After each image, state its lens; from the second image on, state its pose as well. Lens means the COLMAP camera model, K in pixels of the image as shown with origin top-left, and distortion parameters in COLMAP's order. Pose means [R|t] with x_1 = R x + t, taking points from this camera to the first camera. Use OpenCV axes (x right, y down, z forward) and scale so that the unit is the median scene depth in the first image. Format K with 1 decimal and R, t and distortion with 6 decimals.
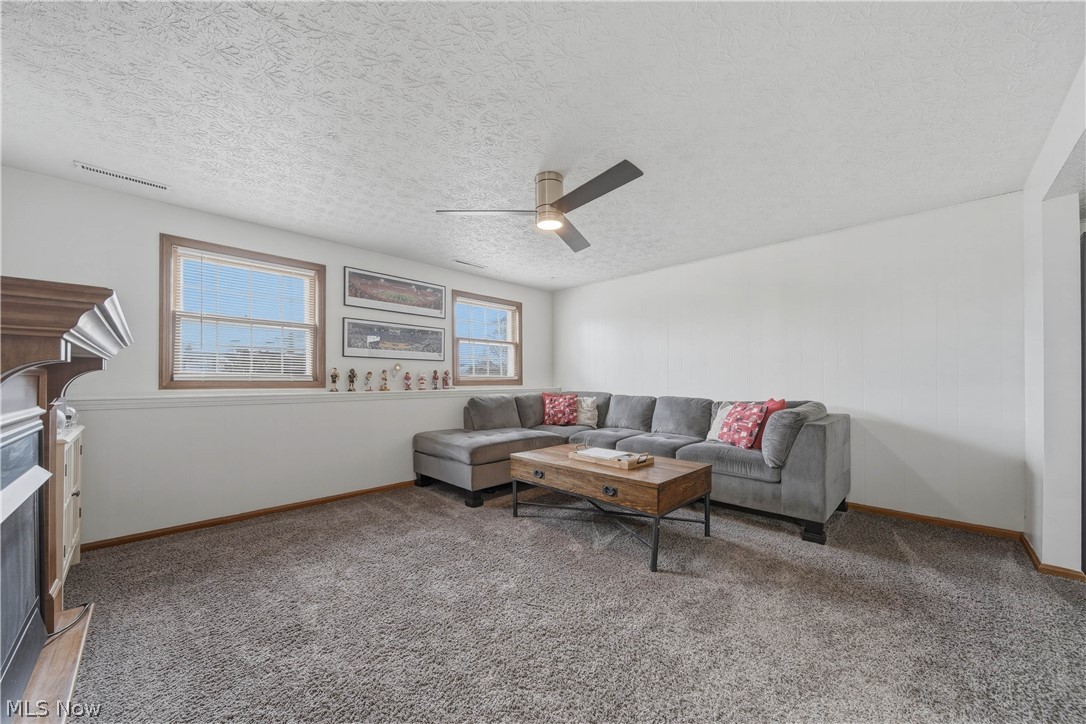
lens RADIAL K [[396.0, 0, 543.0], [0, 396.0, 362.0], [0, 0, 1]] dist [0.000355, -0.000045]
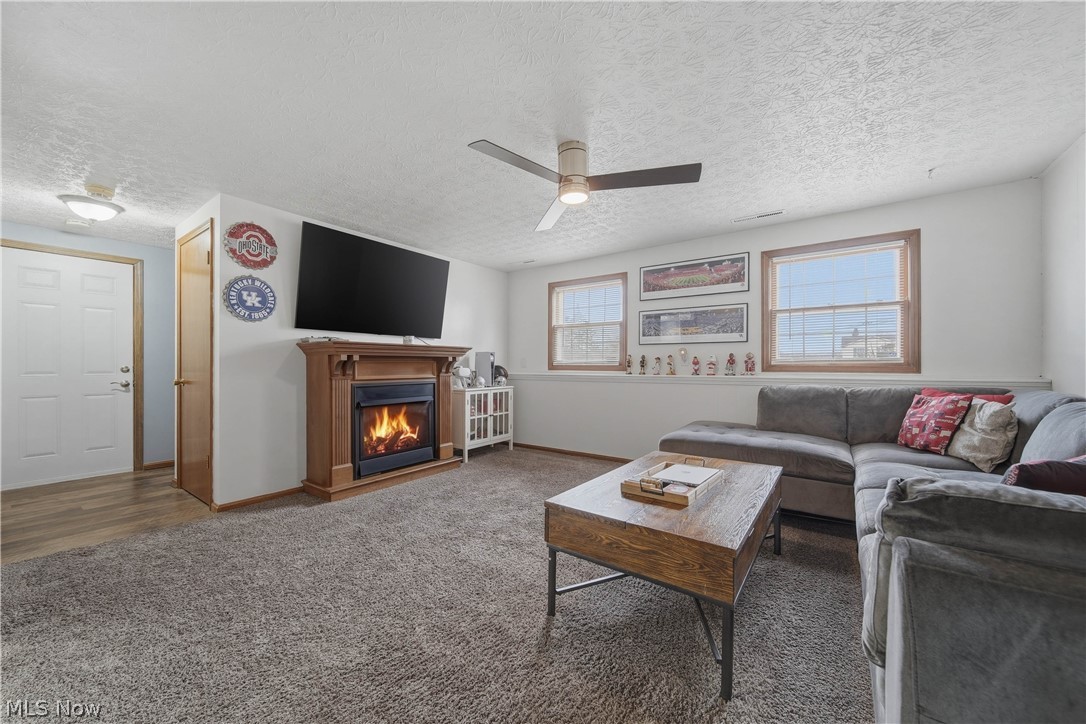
lens RADIAL K [[396.0, 0, 543.0], [0, 396.0, 362.0], [0, 0, 1]] dist [0.000355, -0.000045]
pose [[0.143568, -0.009820, -0.989592, 0.553192], [0.044364, 0.999009, -0.003477, 0.025245], [0.988646, -0.043403, 0.143861, 0.484467]]
